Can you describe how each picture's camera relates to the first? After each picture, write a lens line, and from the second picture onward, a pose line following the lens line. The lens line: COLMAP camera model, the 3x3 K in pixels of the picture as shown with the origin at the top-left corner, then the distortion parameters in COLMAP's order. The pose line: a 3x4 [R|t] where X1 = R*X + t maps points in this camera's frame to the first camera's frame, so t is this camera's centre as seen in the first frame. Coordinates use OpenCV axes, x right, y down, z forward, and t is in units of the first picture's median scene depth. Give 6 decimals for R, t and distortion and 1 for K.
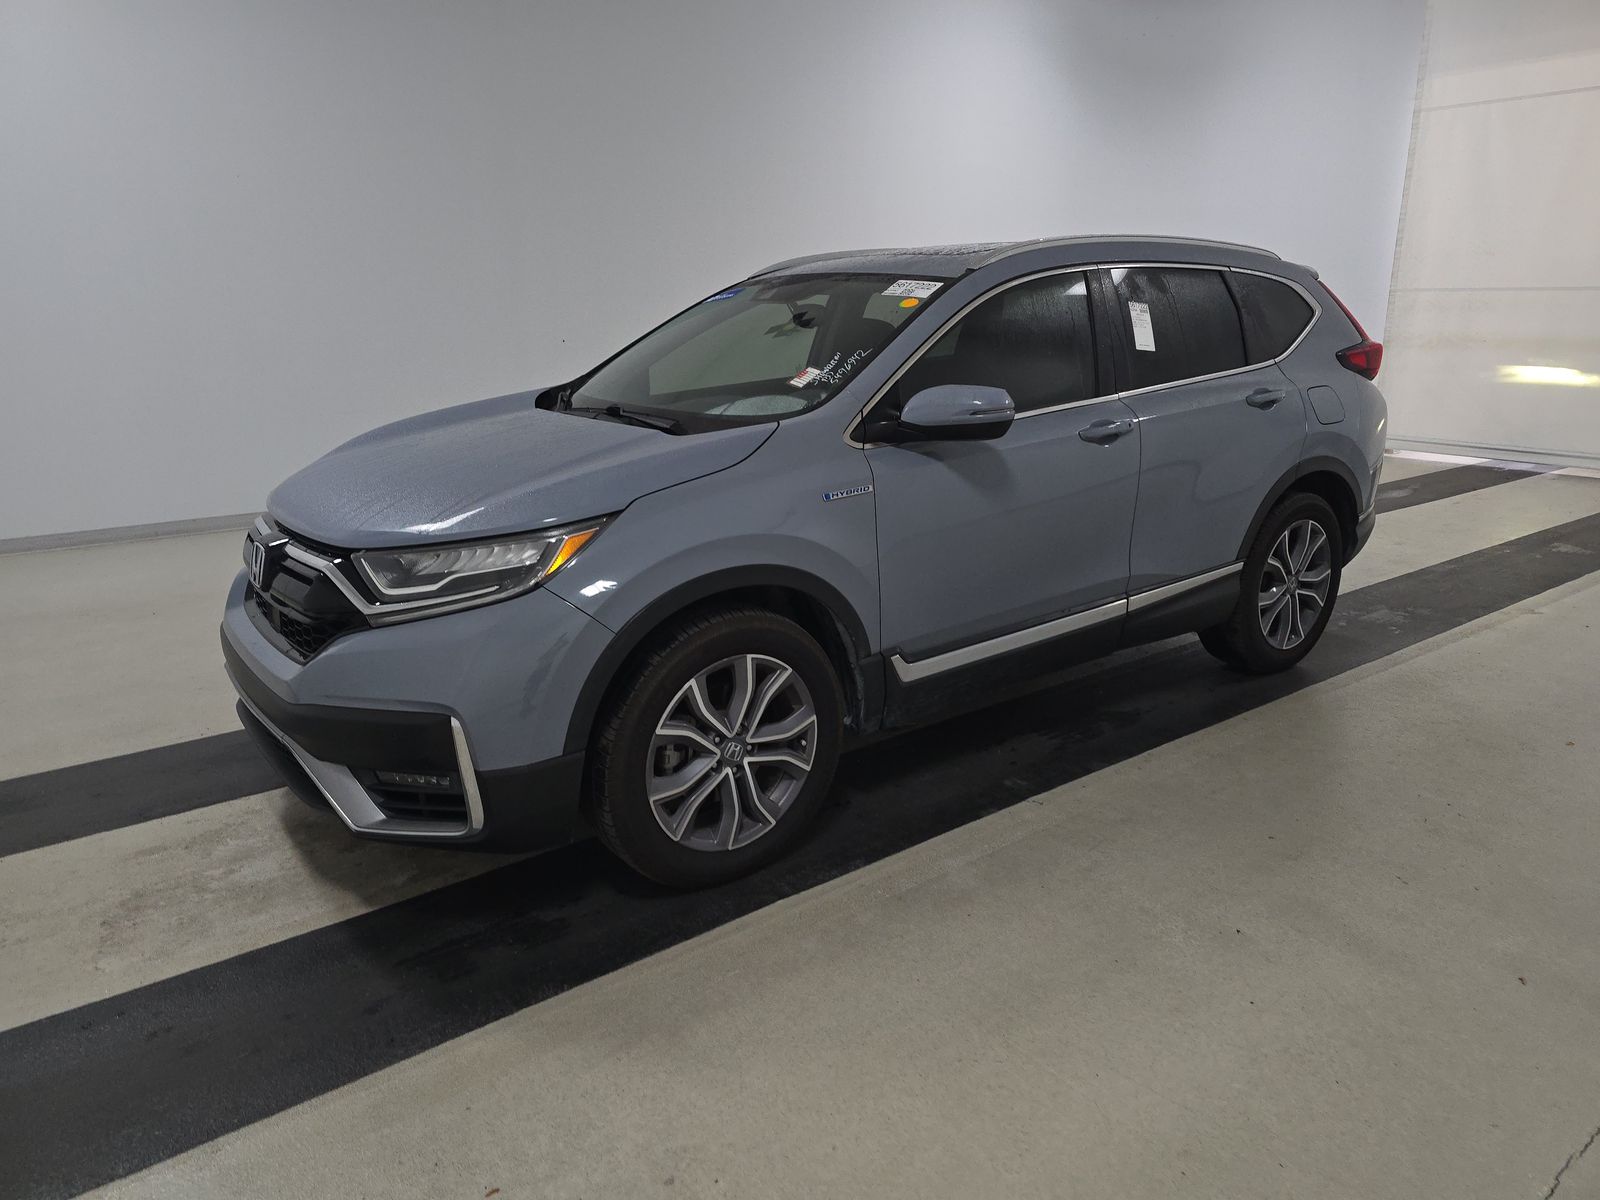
lens RADIAL K [[1082.6, 0, 795.1], [0, 1082.6, 597.2], [0, 0, 1]] dist [0.007904, -0.005604]
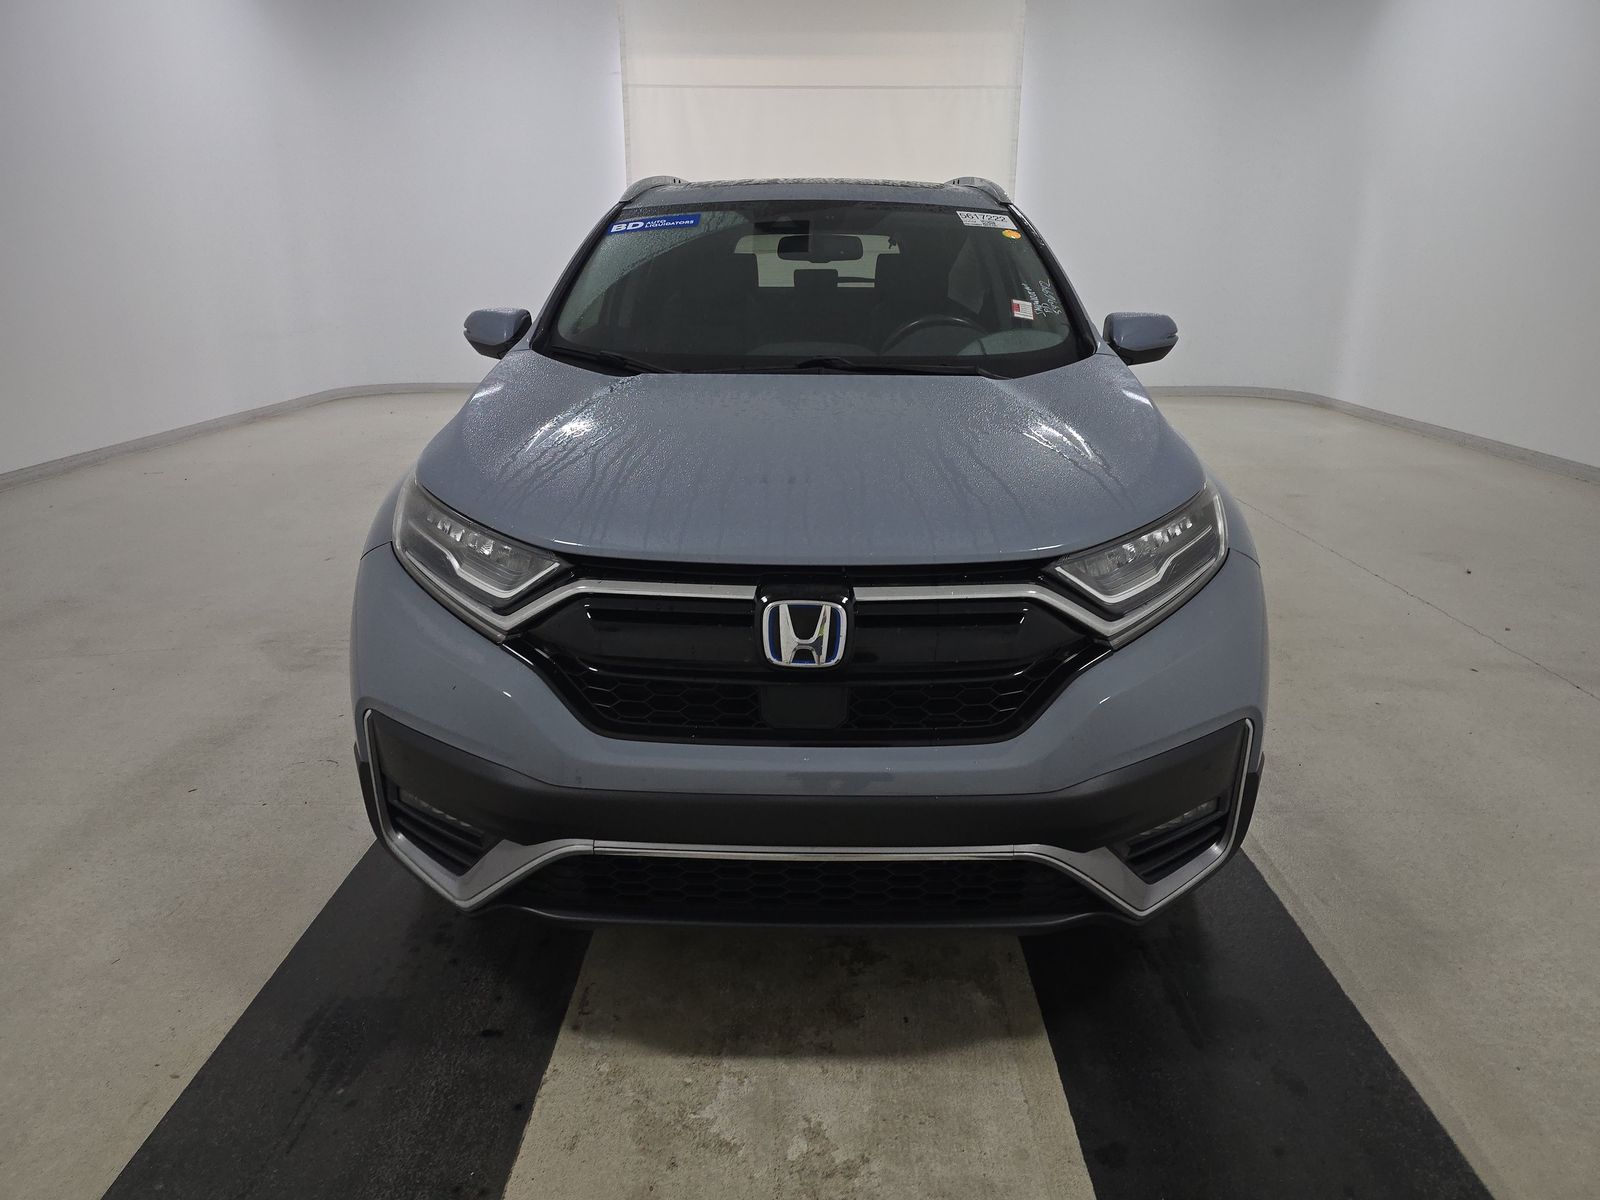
lens RADIAL K [[1082.6, 0, 797.8], [0, 1082.6, 603.9], [0, 0, 1]] dist [0.007904, -0.005604]
pose [[0.613967, -0.220957, 0.757775, -0.960259], [0.190187, 0.973148, 0.129663, -0.127325], [-0.766076, 0.064510, 0.639504, 0.610145]]
